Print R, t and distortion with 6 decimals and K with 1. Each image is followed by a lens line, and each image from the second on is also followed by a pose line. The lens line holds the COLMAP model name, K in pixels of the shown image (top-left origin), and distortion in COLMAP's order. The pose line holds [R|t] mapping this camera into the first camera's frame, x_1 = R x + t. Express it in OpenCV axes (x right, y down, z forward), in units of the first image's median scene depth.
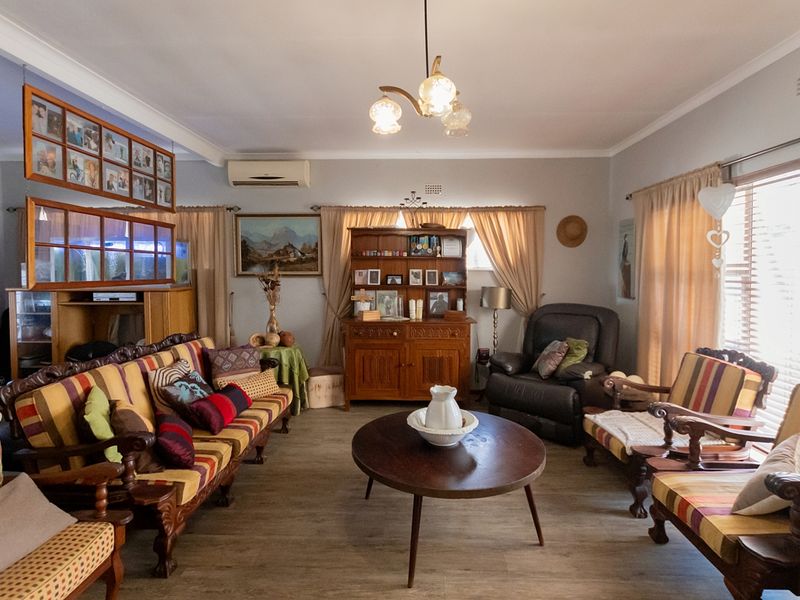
lens RADIAL K [[417.7, 0, 403.0], [0, 417.7, 277.4], [0, 0, 1]] dist [0.001361, 0.001005]
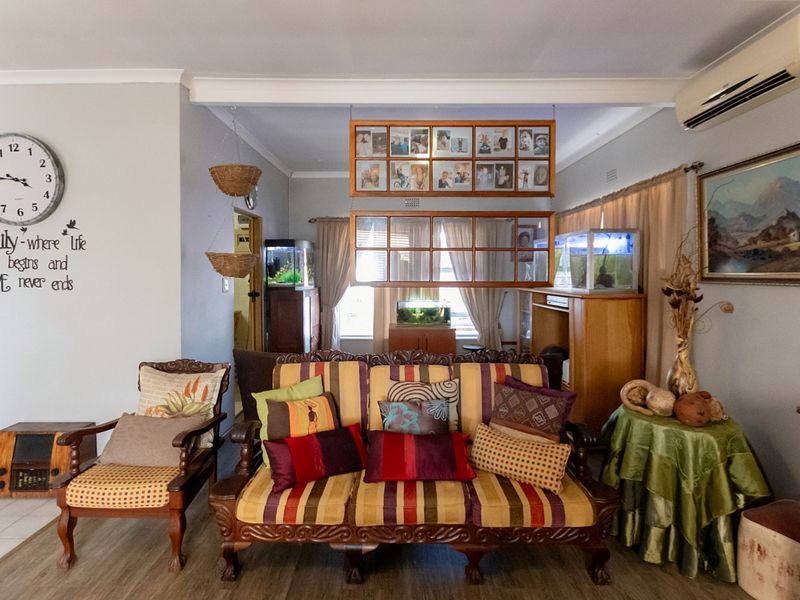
lens RADIAL K [[412.4, 0, 398.6], [0, 412.4, 283.4], [0, 0, 1]] dist [-0.001532, 0.000178]
pose [[0.032556, 0.025030, -0.999156, 0.179092], [-0.016437, 0.999565, 0.024504, -0.006629], [0.999335, 0.015625, 0.032953, 0.593976]]
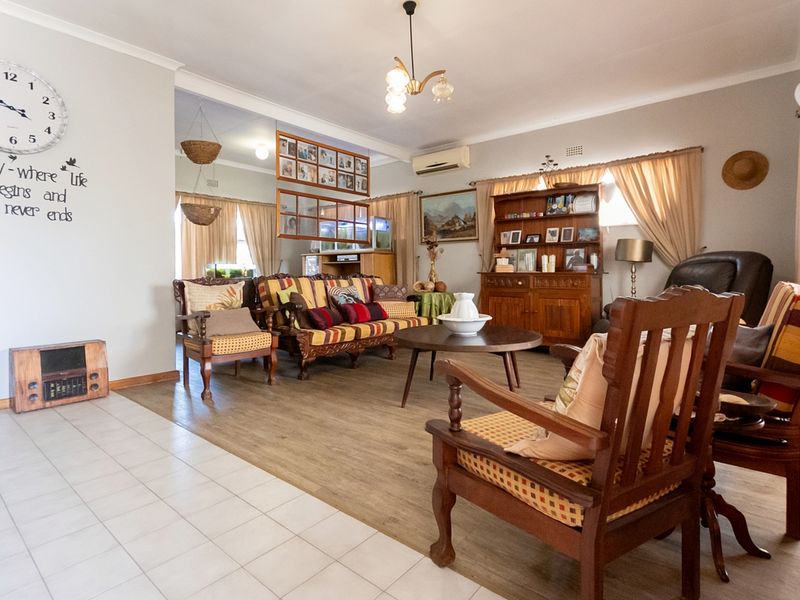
lens RADIAL K [[423.9, 0, 401.6], [0, 423.9, 271.5], [0, 0, 1]] dist [0.001564, 0.000968]
pose [[0.785101, -0.004689, -0.619350, 0.405610], [-0.008788, 0.999786, -0.018709, 0.117621], [0.619305, 0.020131, 0.784892, -0.088383]]
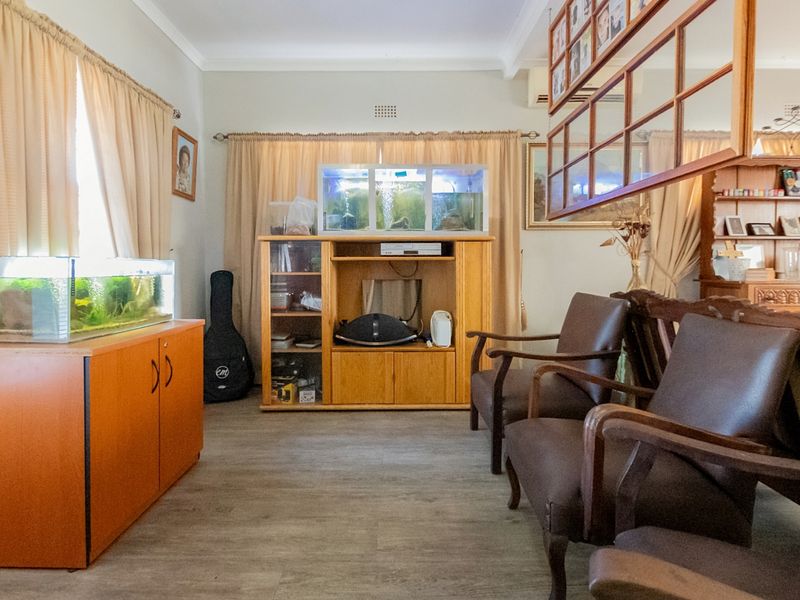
lens RADIAL K [[412.4, 0, 398.6], [0, 412.4, 283.4], [0, 0, 1]] dist [-0.001532, 0.000178]
pose [[0.999725, -0.003560, 0.023196, -0.688550], [0.003103, 0.999801, 0.019700, 0.085858], [-0.023262, -0.019623, 0.999537, 0.289406]]
